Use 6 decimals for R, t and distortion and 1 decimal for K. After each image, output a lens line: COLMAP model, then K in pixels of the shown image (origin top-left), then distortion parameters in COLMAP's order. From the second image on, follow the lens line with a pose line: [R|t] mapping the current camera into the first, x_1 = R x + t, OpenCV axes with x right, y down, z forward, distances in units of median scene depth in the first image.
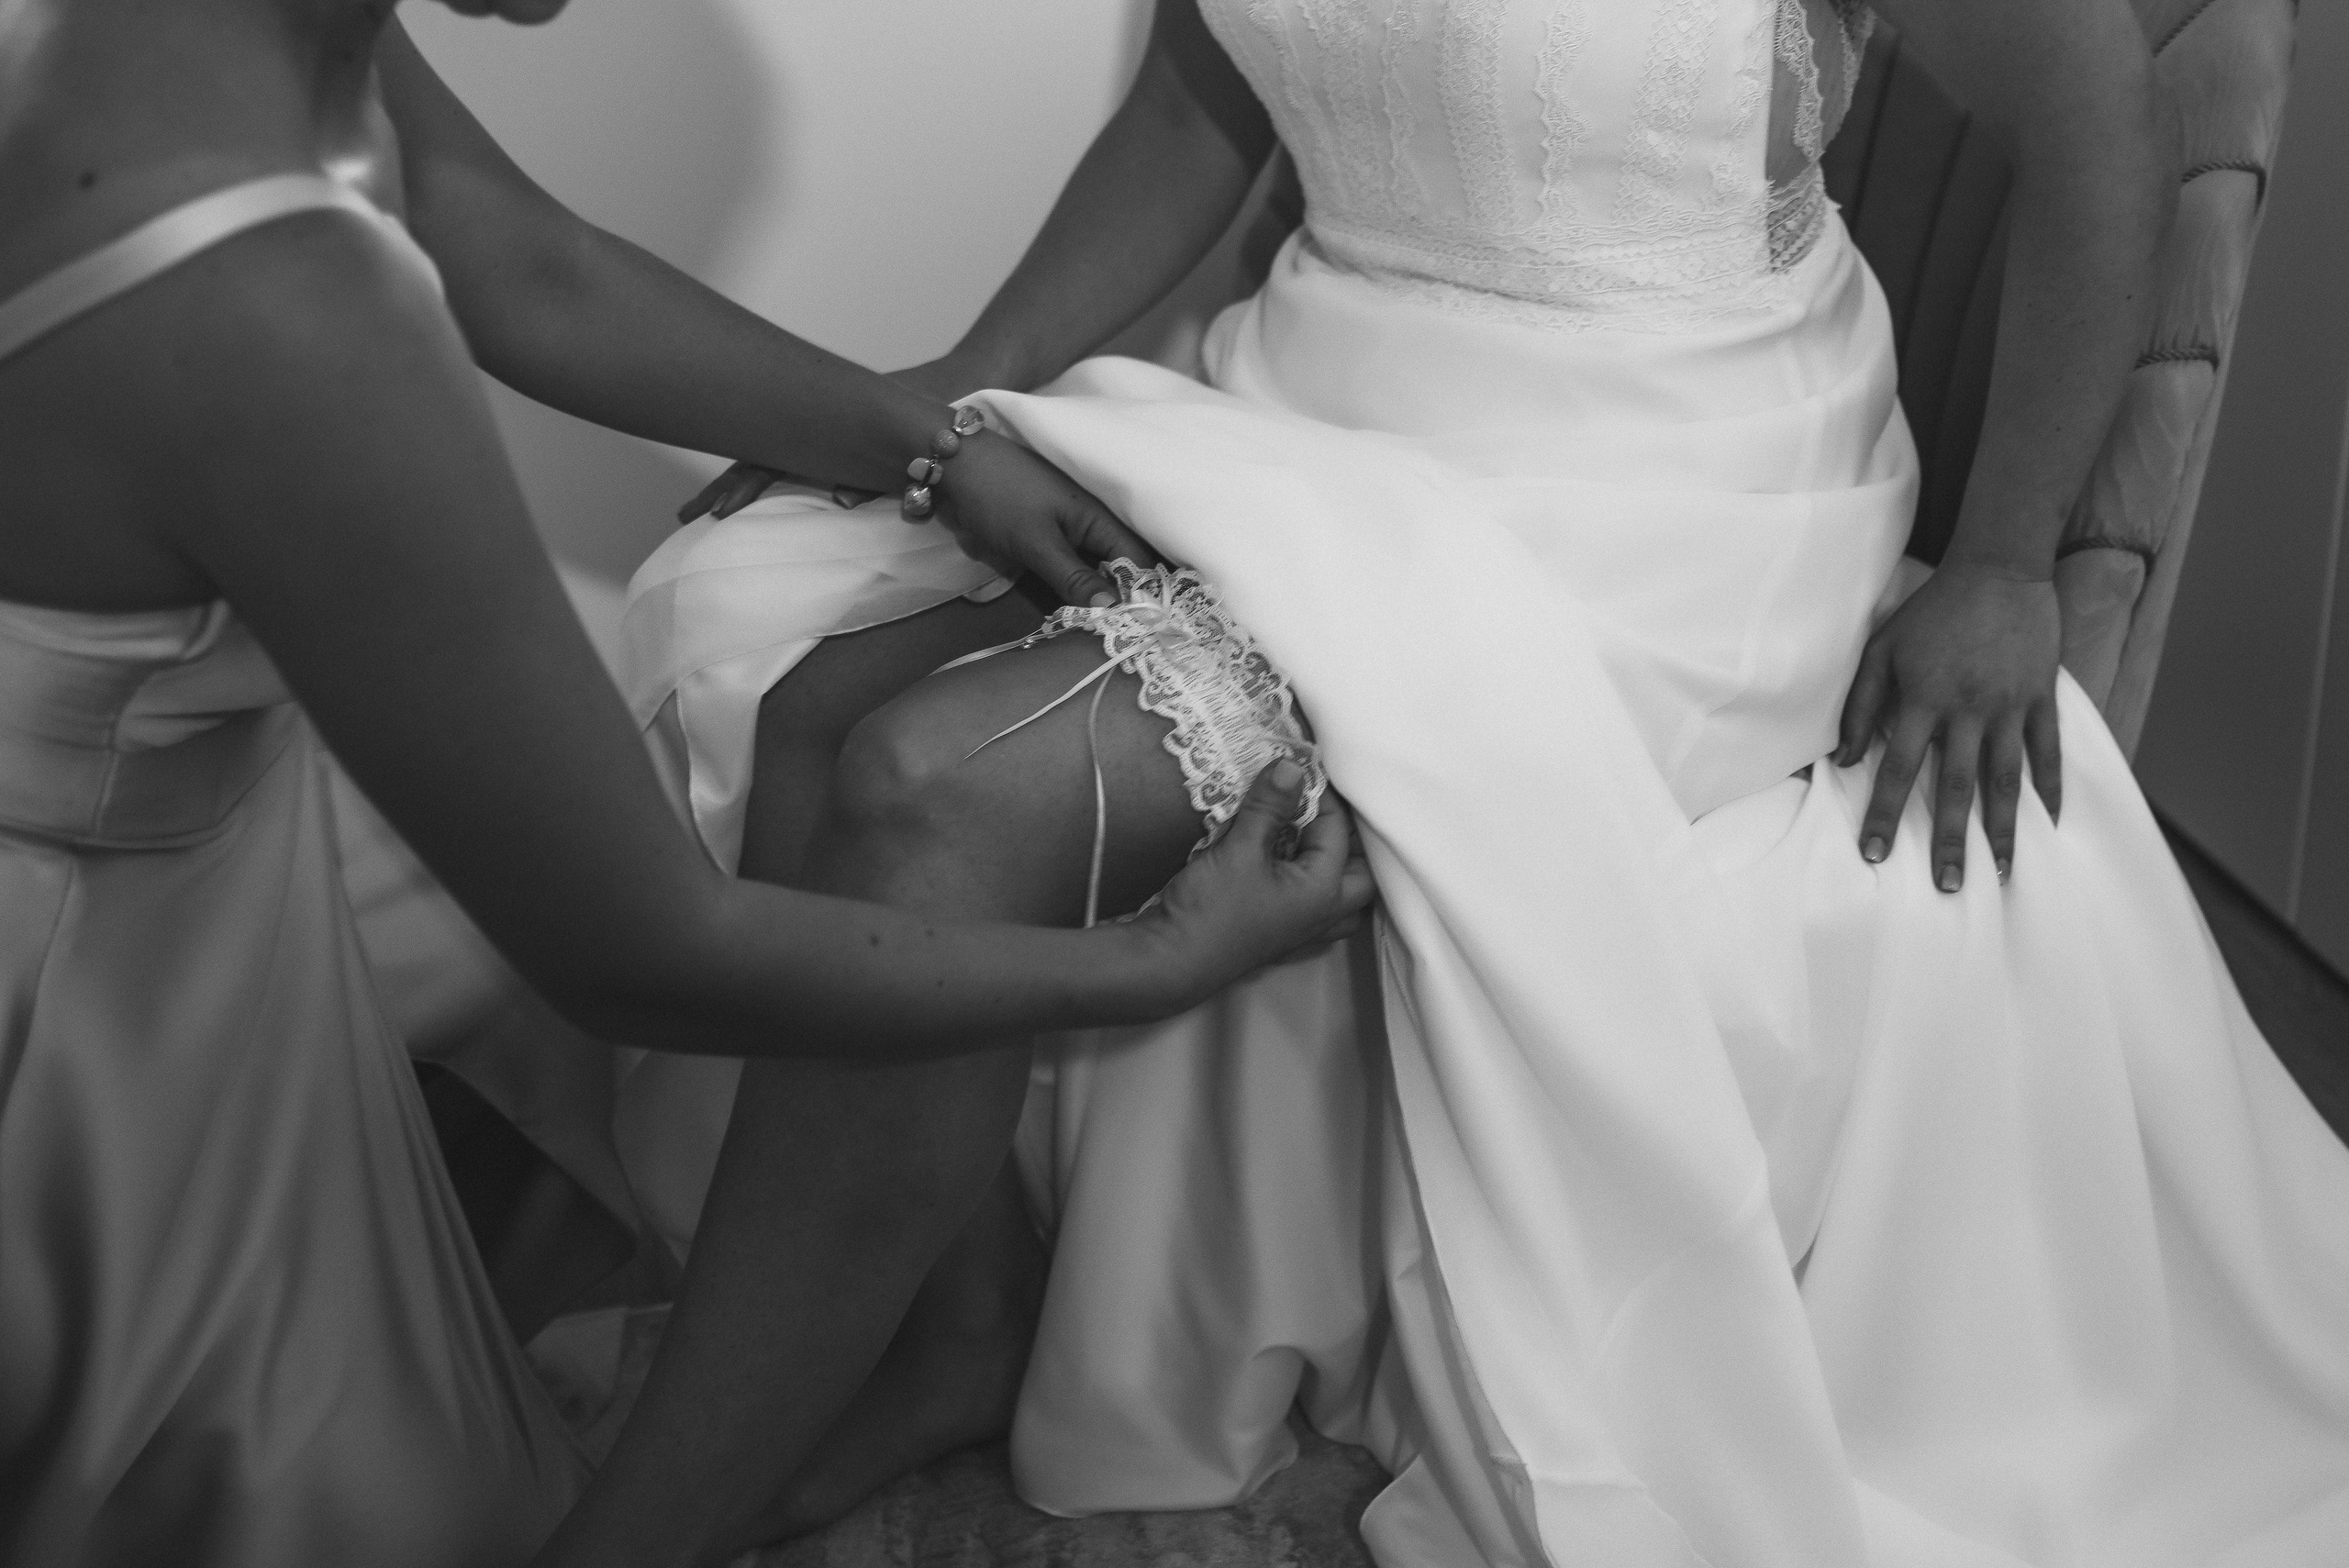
lens RADIAL K [[2561.1, 0, 1174.5], [0, 2561.1, 784.0], [0, 0, 1]] dist [-0.158713, -0.003885]
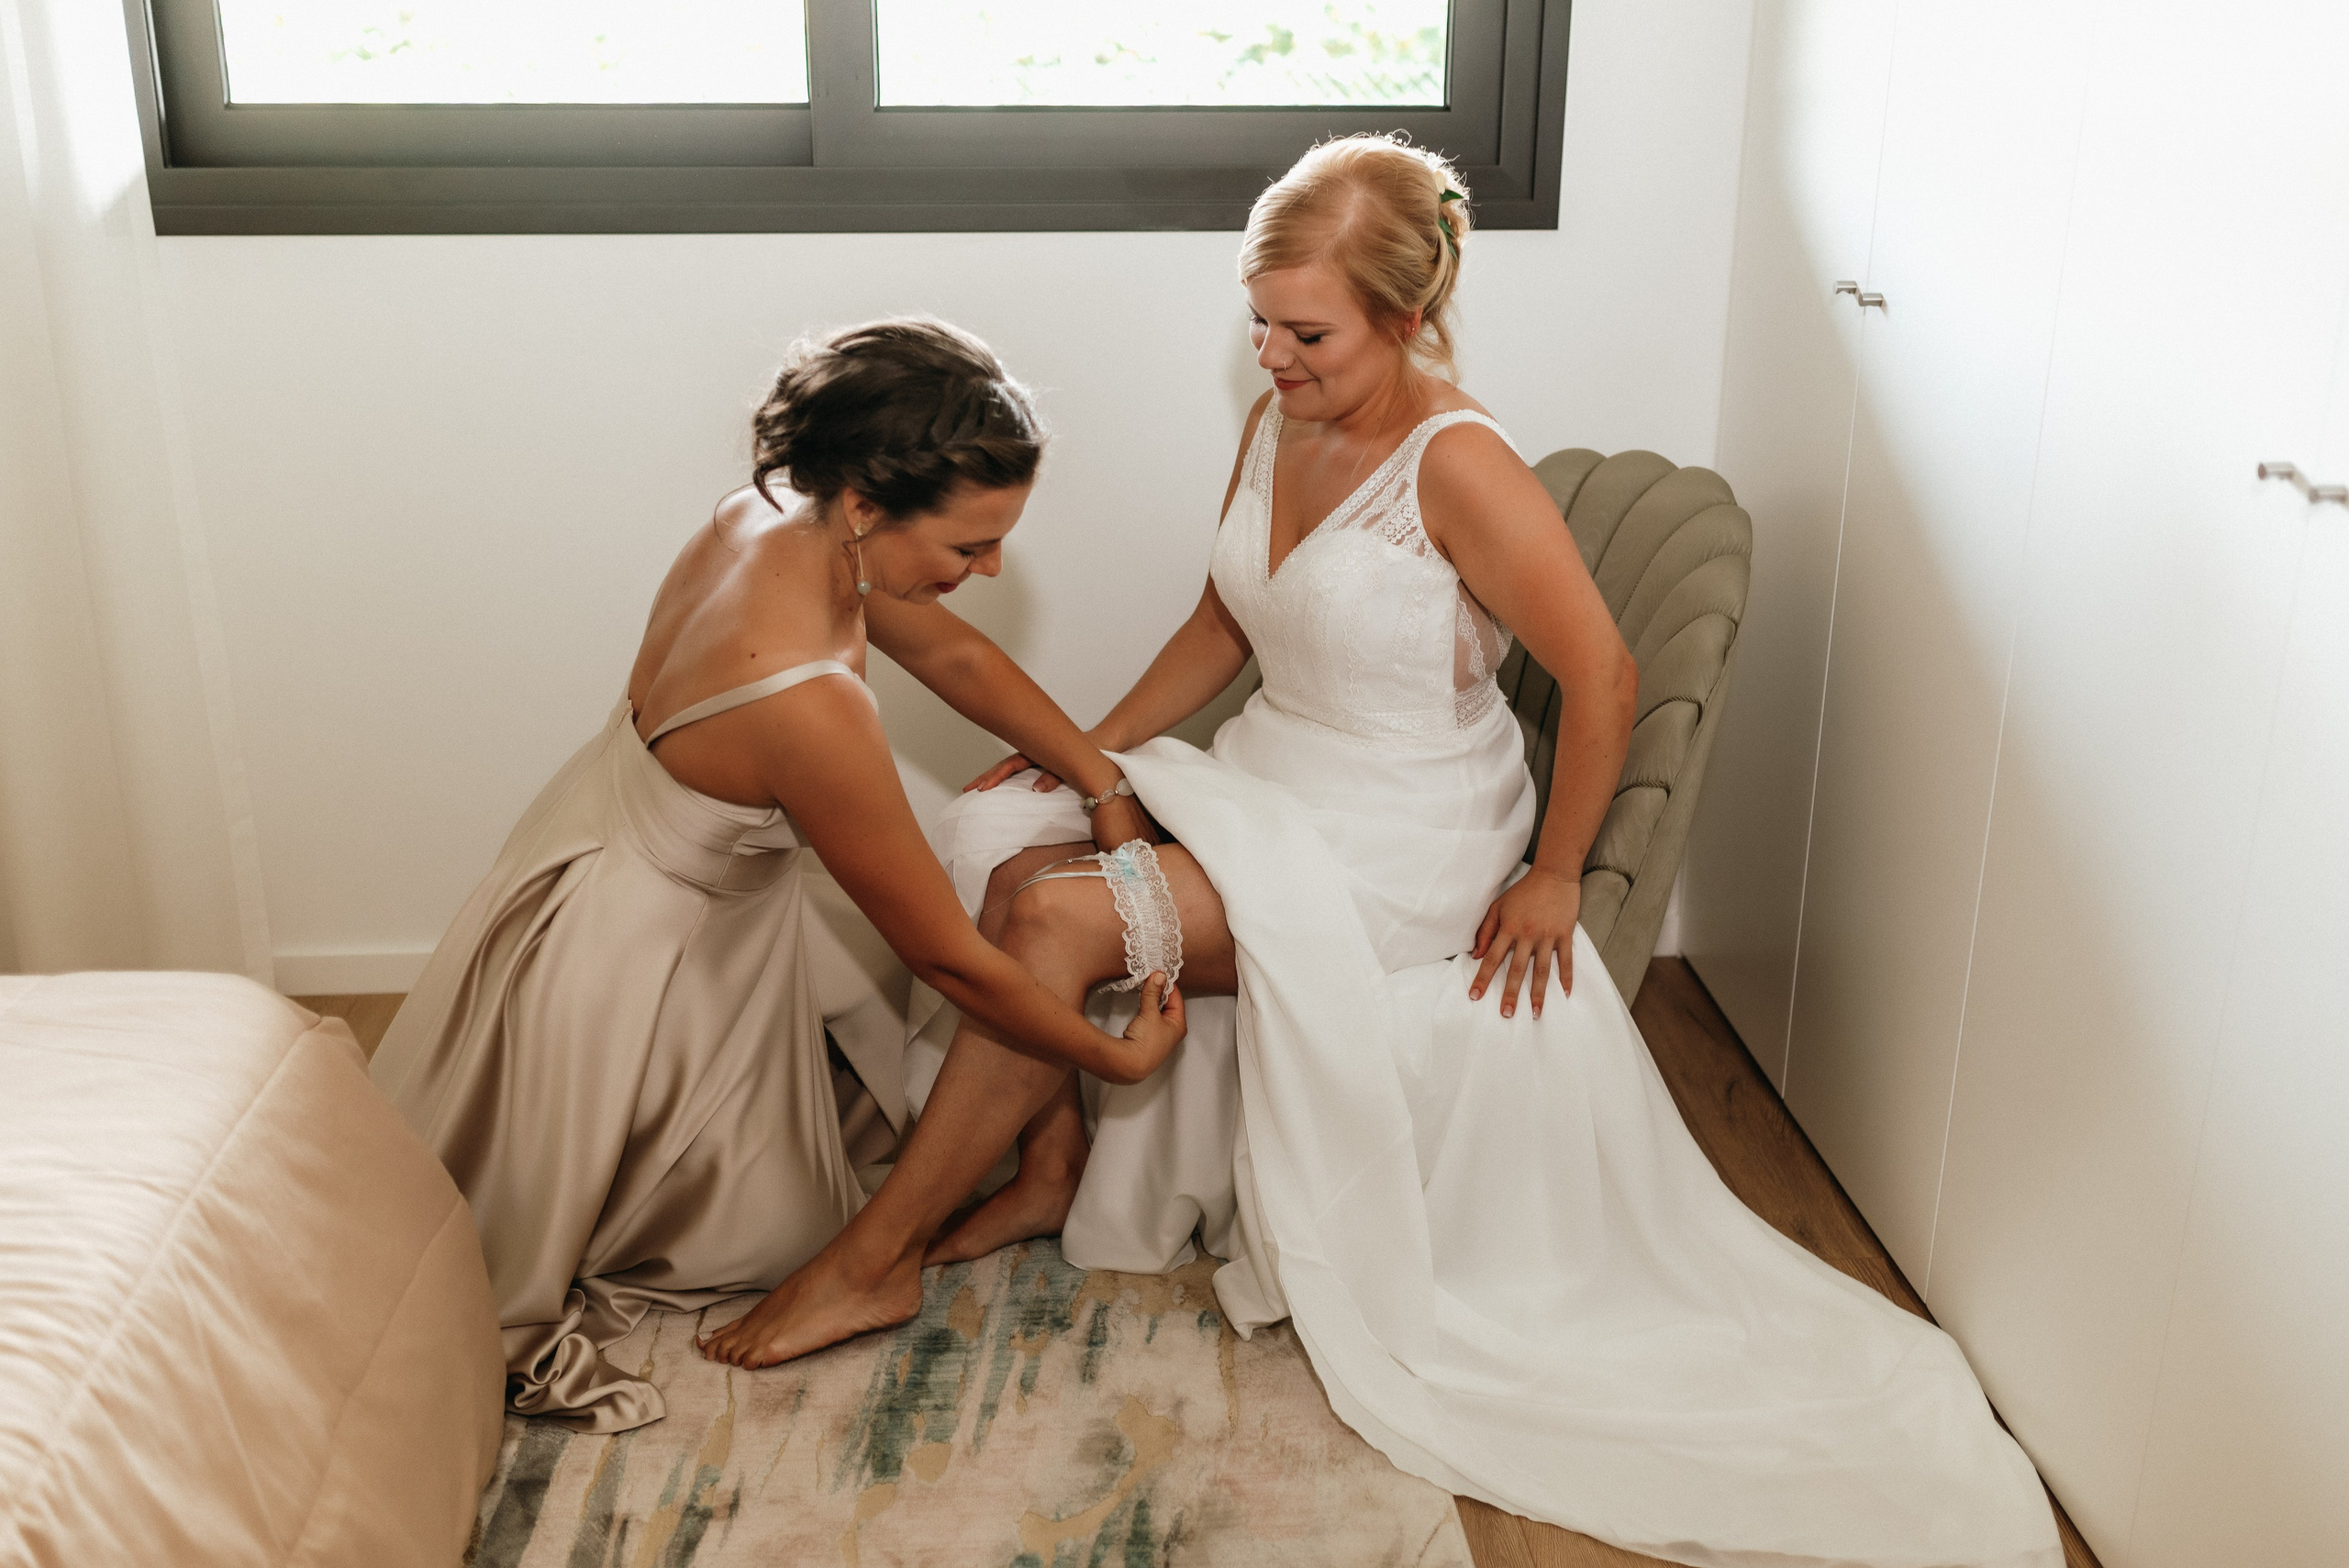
lens RADIAL K [[2307.2, 0, 1174.5], [0, 2307.2, 784.0], [0, 0, 1]] dist [-0.006895, 0.006858]
pose [[0.985766, 0.098932, -0.135931, 0.272069], [-0.113038, 0.988515, -0.100298, 0.074861], [0.124448, 0.114236, 0.985628, -1.010900]]
